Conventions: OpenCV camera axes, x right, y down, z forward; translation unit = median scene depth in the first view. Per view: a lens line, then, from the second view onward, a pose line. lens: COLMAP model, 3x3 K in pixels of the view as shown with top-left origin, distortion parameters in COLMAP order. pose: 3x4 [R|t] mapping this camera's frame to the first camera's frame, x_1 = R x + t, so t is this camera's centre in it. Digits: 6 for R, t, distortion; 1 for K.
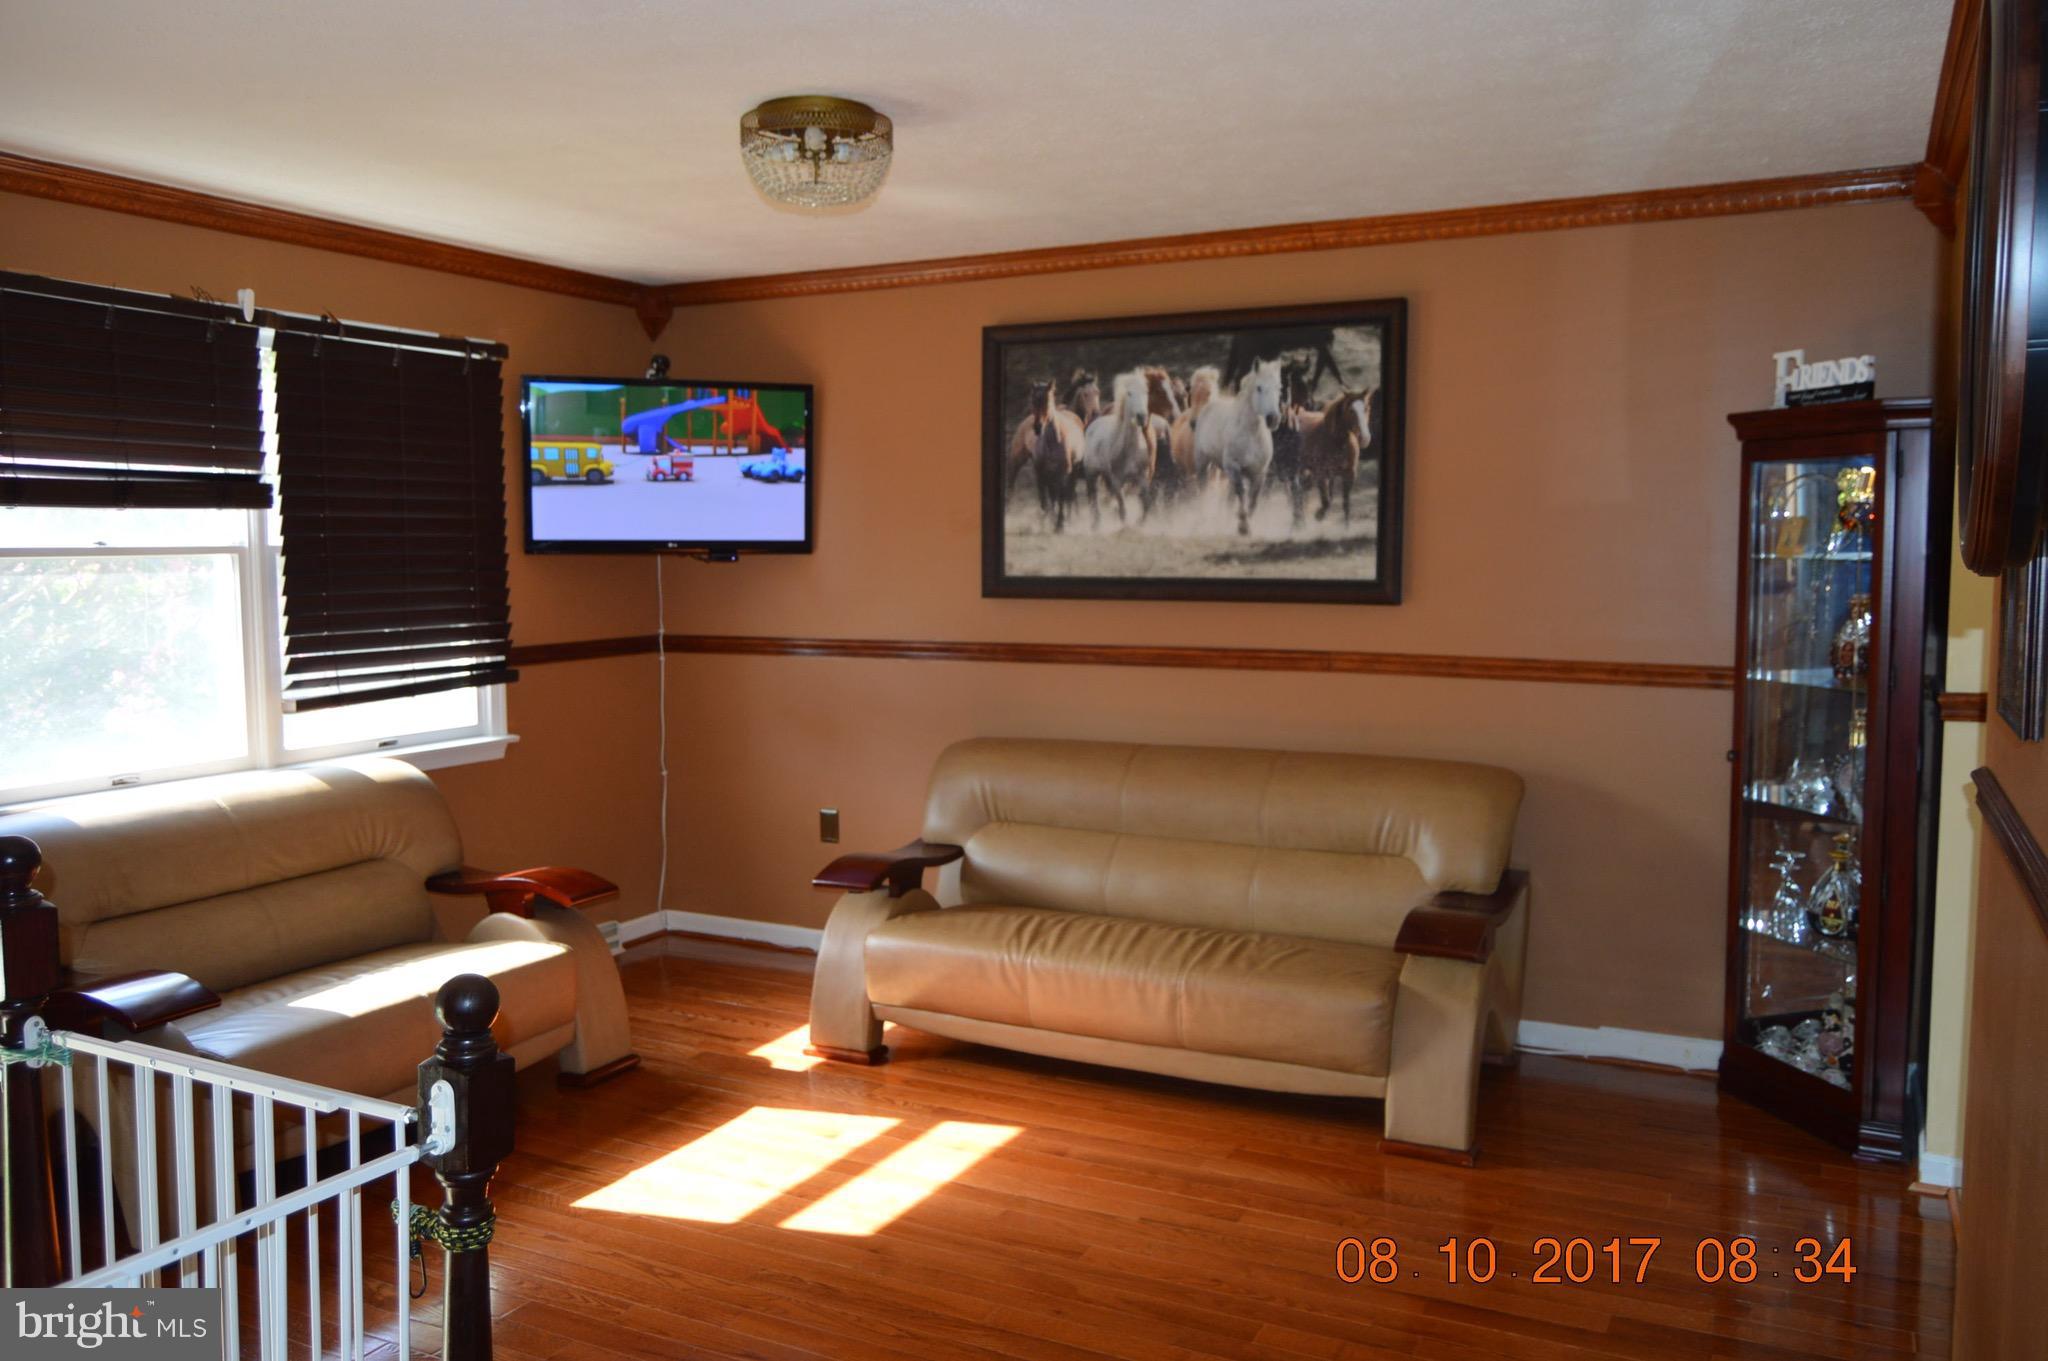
lens RADIAL K [[1605.4, 0, 1020.7], [0, 1605.4, 679.5], [0, 0, 1]] dist [-0.016092, 0.001875]
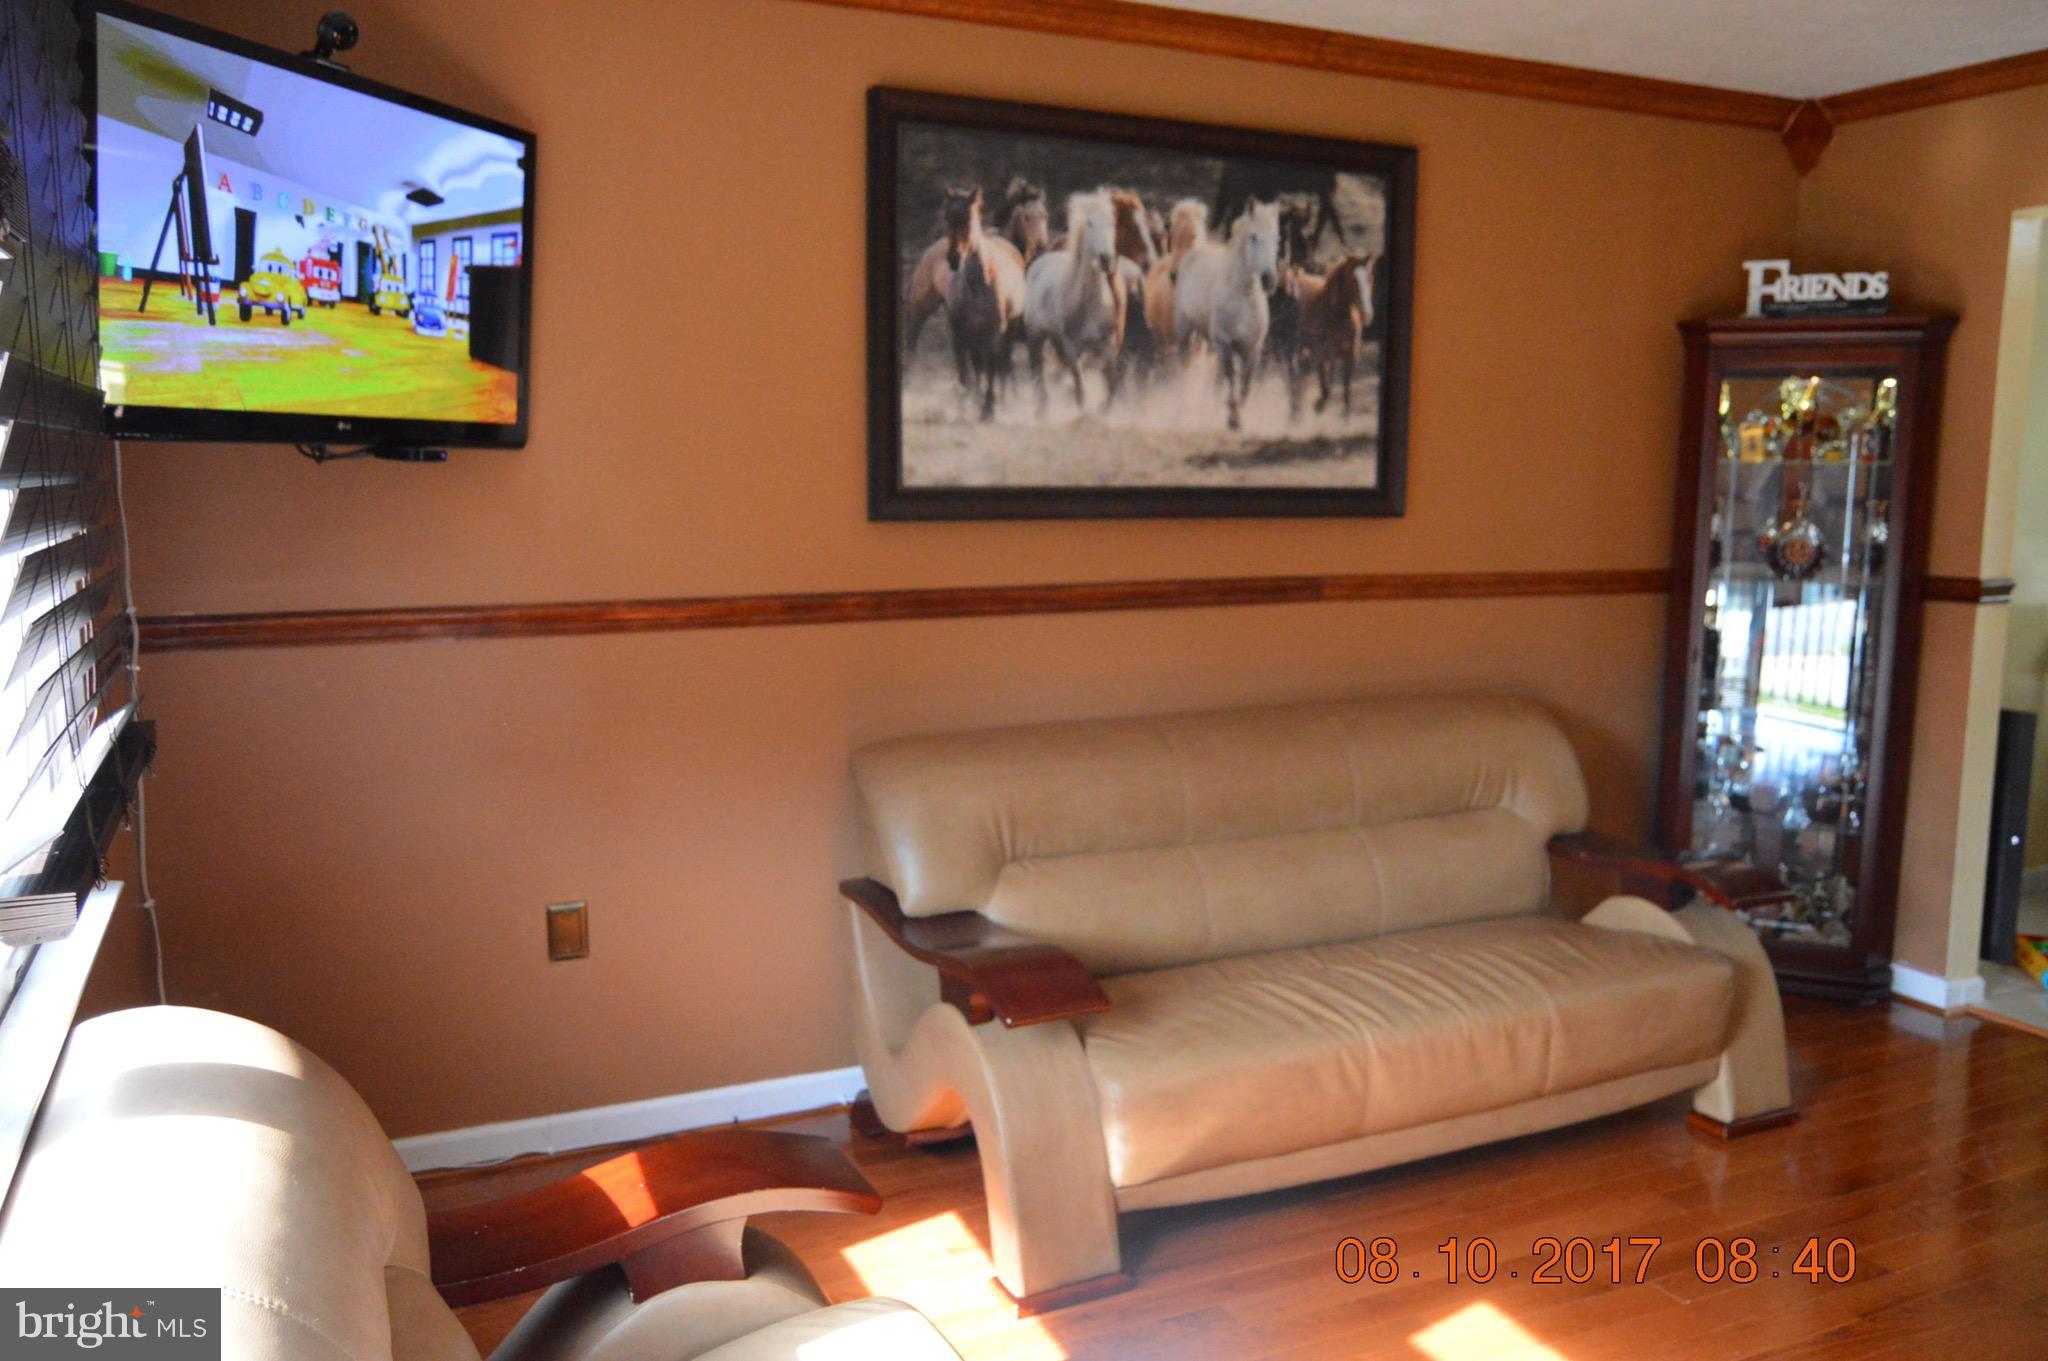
lens RADIAL K [[1605.4, 0, 1027.0], [0, 1605.4, 676.2], [0, 0, 1]] dist [-0.016092, 0.001875]
pose [[0.606272, -0.095875, 0.789457, -0.530023], [0.062237, 0.995382, 0.073089, -0.034934], [-0.792818, 0.004822, 0.609439, 0.606948]]
